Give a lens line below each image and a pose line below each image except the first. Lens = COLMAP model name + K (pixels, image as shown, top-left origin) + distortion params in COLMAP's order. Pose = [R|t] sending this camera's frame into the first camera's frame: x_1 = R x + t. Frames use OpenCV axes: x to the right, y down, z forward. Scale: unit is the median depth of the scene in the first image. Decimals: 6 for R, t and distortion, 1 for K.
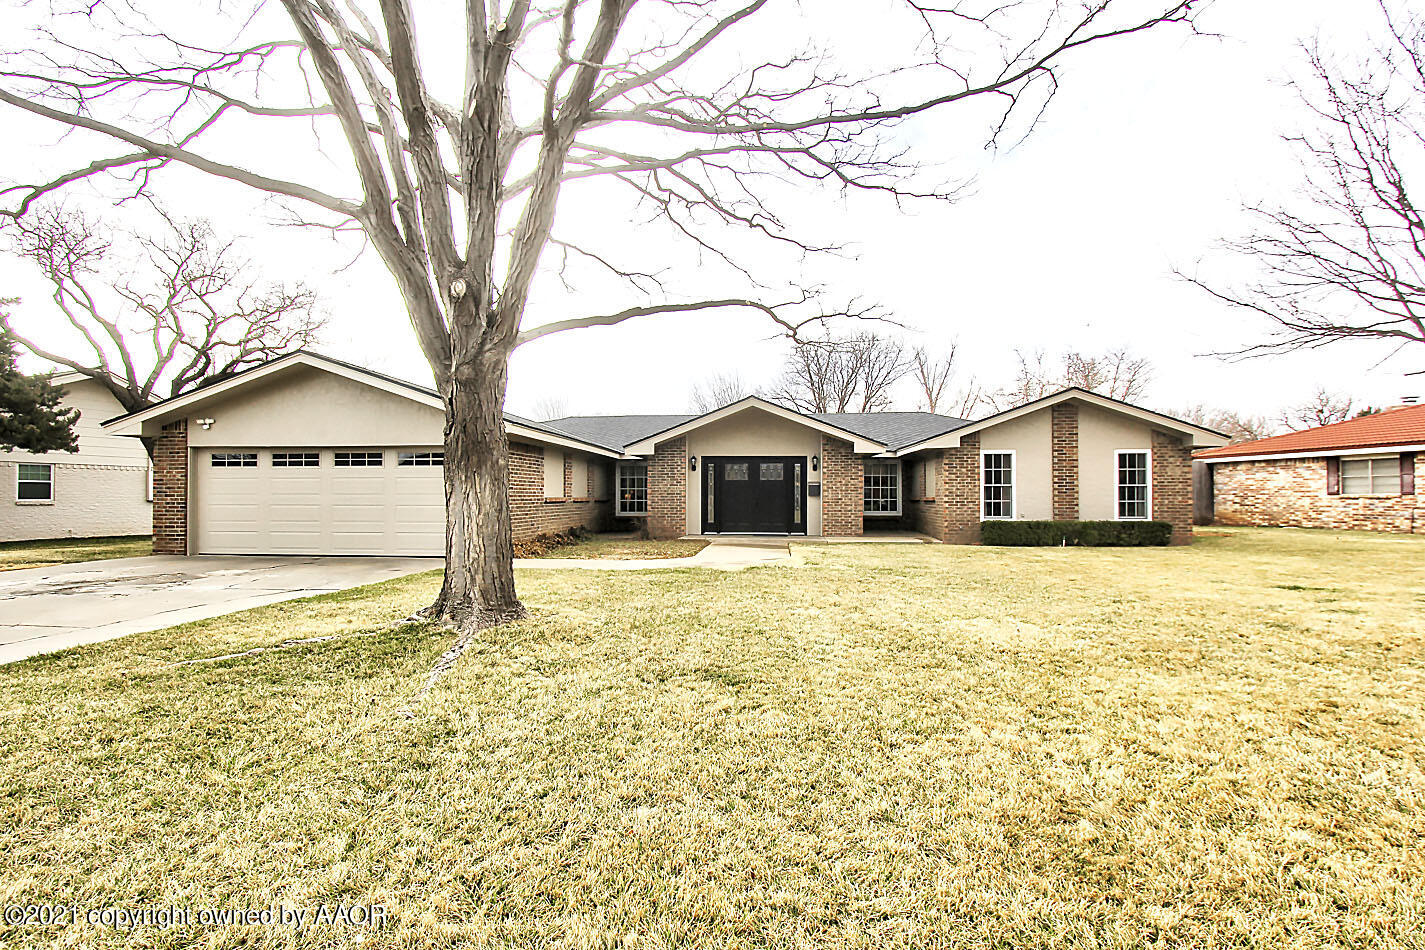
lens RADIAL K [[710.1, 0, 686.8], [0, 710.1, 489.2], [0, 0, 1]] dist [-0.009454, -0.000158]
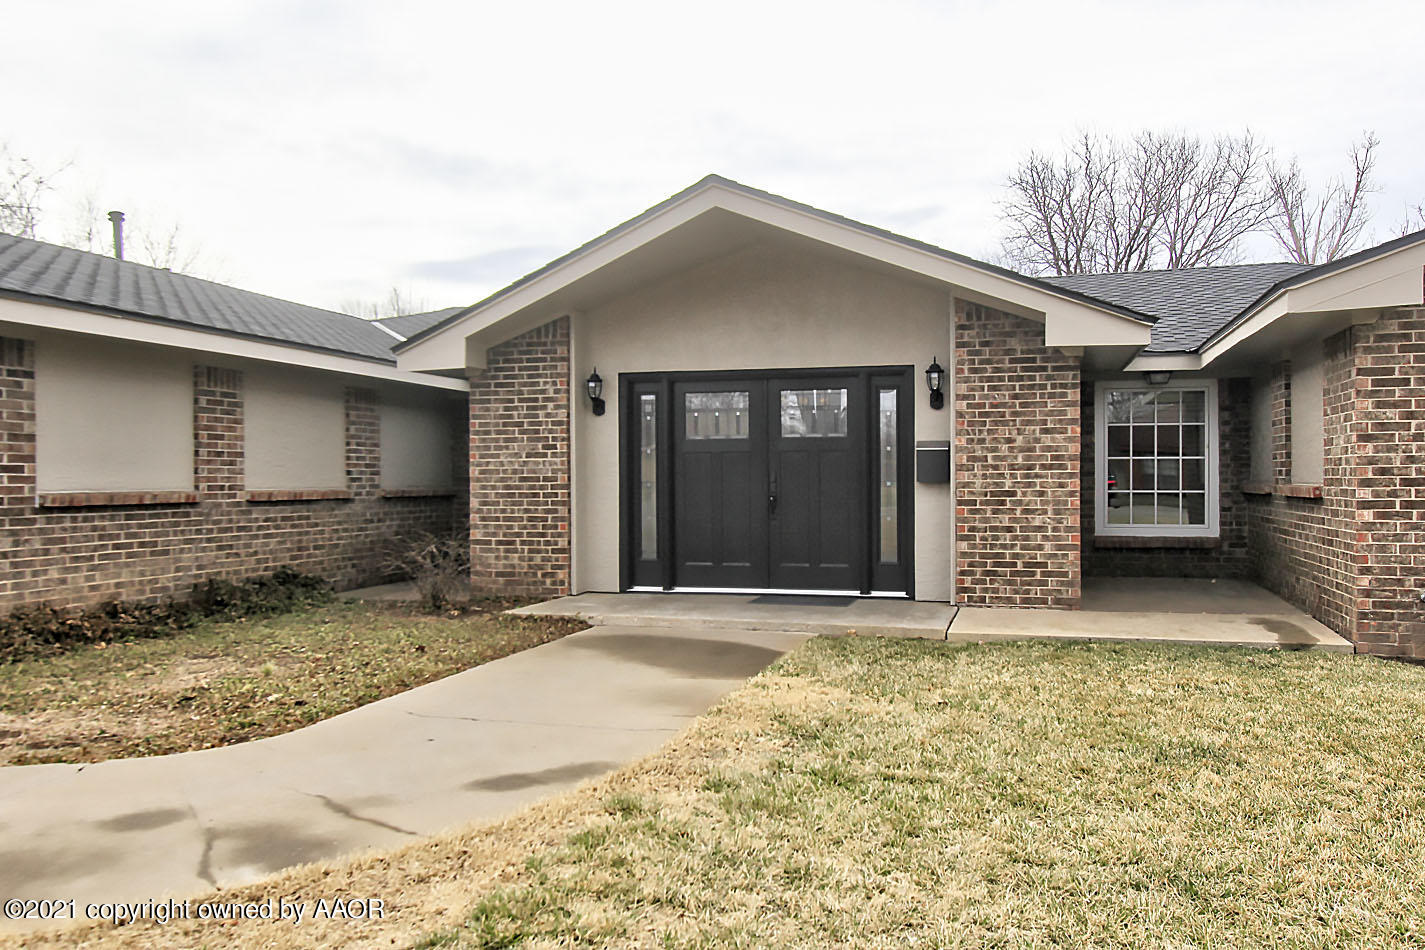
lens RADIAL K [[1123.1, 0, 712.5], [0, 1123.1, 475.0], [0, 0, 1]] dist [0.009715, 0.006112]
pose [[0.987711, -0.004883, -0.156216, 0.162059], [0.006040, 0.999958, 0.006931, 0.001246], [0.156176, -0.007790, 0.987699, 0.467409]]
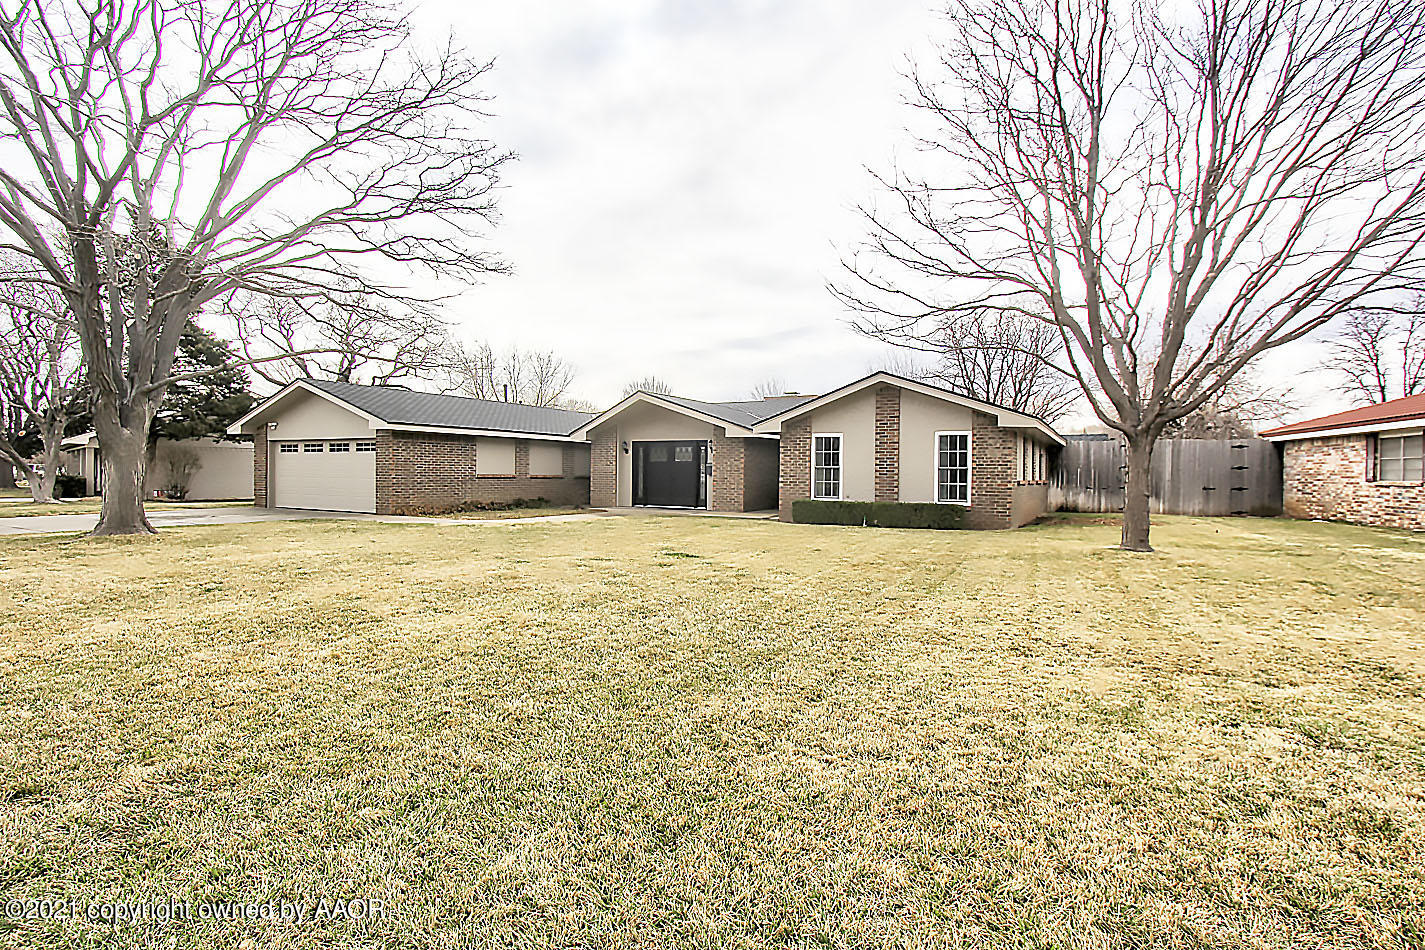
lens RADIAL K [[710.1, 0, 686.8], [0, 710.1, 489.2], [0, 0, 1]] dist [-0.009454, -0.000158]
pose [[0.907295, 0.018700, -0.420080, 0.631983], [-0.006661, 0.999524, 0.030107, -0.002598], [0.420443, -0.024517, 0.906988, -0.045994]]
